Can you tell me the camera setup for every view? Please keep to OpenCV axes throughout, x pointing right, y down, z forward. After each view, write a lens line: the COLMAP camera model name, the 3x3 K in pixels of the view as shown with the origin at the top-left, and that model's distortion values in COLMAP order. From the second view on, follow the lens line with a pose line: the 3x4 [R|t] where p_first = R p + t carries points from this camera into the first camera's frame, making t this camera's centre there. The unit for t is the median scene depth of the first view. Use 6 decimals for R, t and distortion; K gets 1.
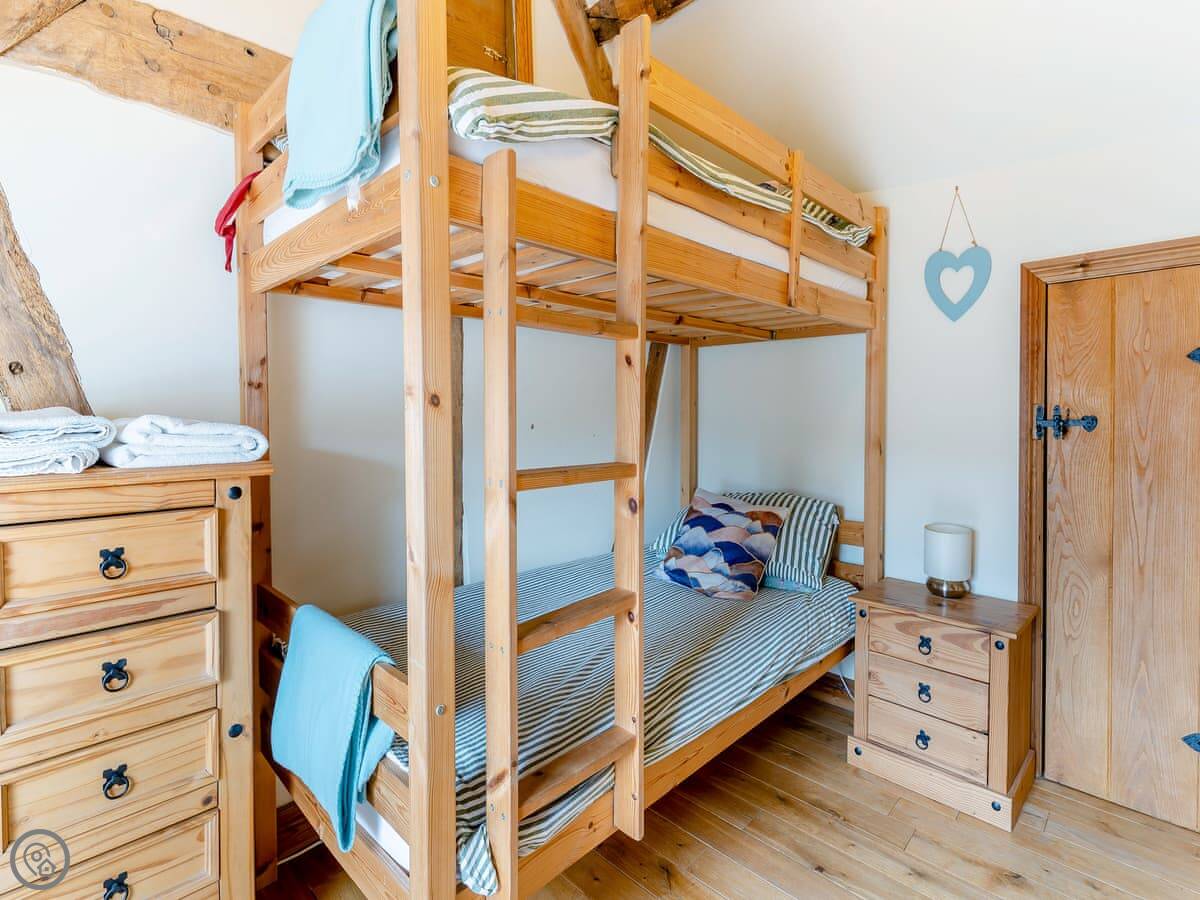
lens RADIAL K [[587.7, 0, 620.7], [0, 587.7, 421.0], [0, 0, 1]] dist [0.001075, -0.000016]
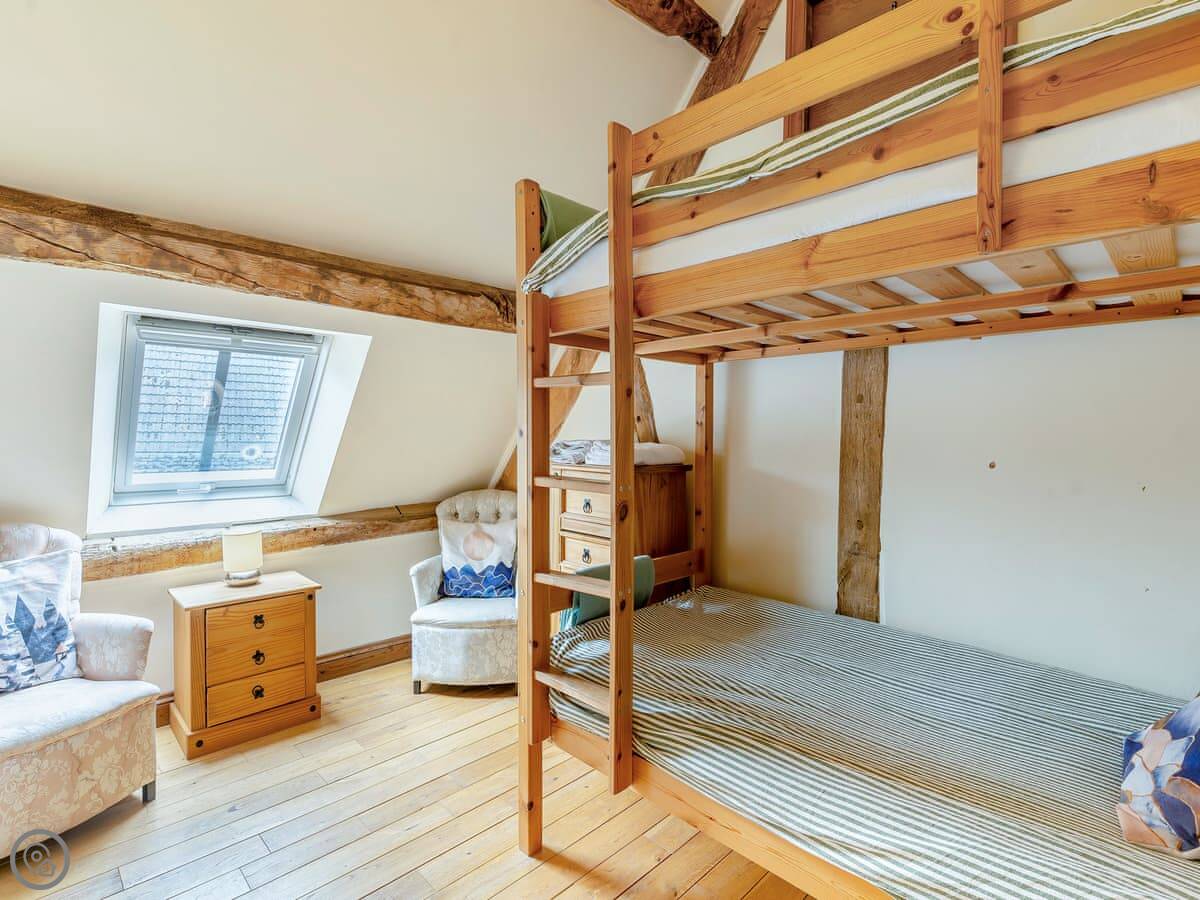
lens RADIAL K [[587.7, 0, 600.9], [0, 587.7, 444.2], [0, 0, 1]] dist [0.001075, -0.000016]
pose [[-0.025087, 0.016507, -0.999549, 1.028666], [-0.028841, 0.999436, 0.017229, -0.025629], [0.999269, 0.029261, -0.024597, 0.821901]]
